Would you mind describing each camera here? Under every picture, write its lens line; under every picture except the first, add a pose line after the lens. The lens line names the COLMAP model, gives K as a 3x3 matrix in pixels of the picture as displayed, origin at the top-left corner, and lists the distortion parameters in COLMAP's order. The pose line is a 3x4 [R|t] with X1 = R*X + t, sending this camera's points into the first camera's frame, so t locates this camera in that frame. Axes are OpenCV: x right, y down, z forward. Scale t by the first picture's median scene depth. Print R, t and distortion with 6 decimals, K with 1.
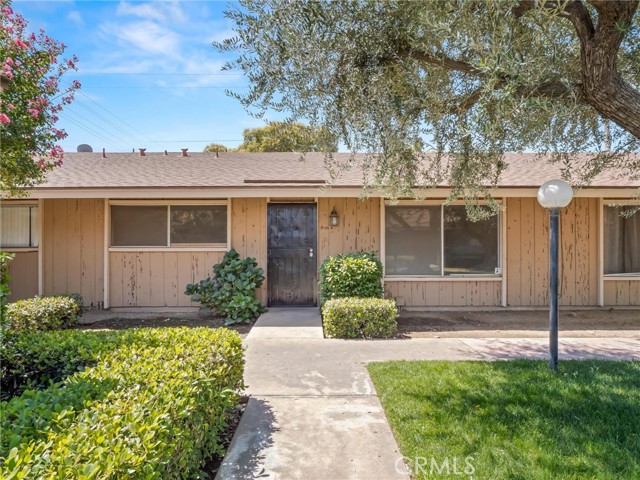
lens RADIAL K [[376.5, 0, 320.4], [0, 376.5, 239.7], [0, 0, 1]] dist [0.001255, -0.000146]
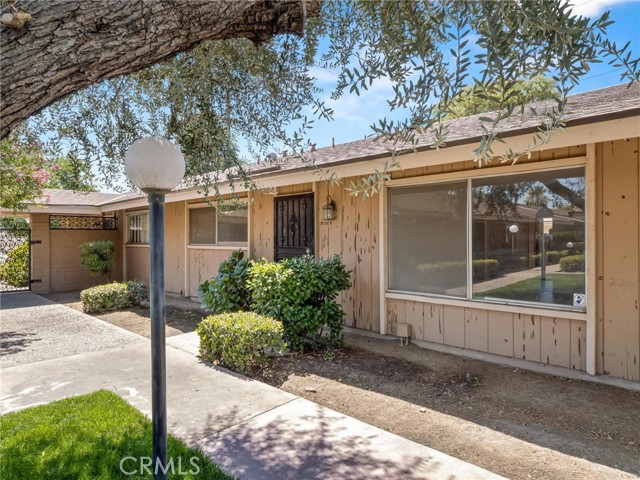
lens RADIAL K [[403.1, 0, 320.0], [0, 403.1, 240.5], [0, 0, 1]] dist [-0.002057, -0.000906]
pose [[0.726552, 0.003017, -0.687104, 0.588789], [0.003899, 0.999956, 0.008513, -0.002243], [0.687100, -0.008865, 0.726509, 0.377057]]
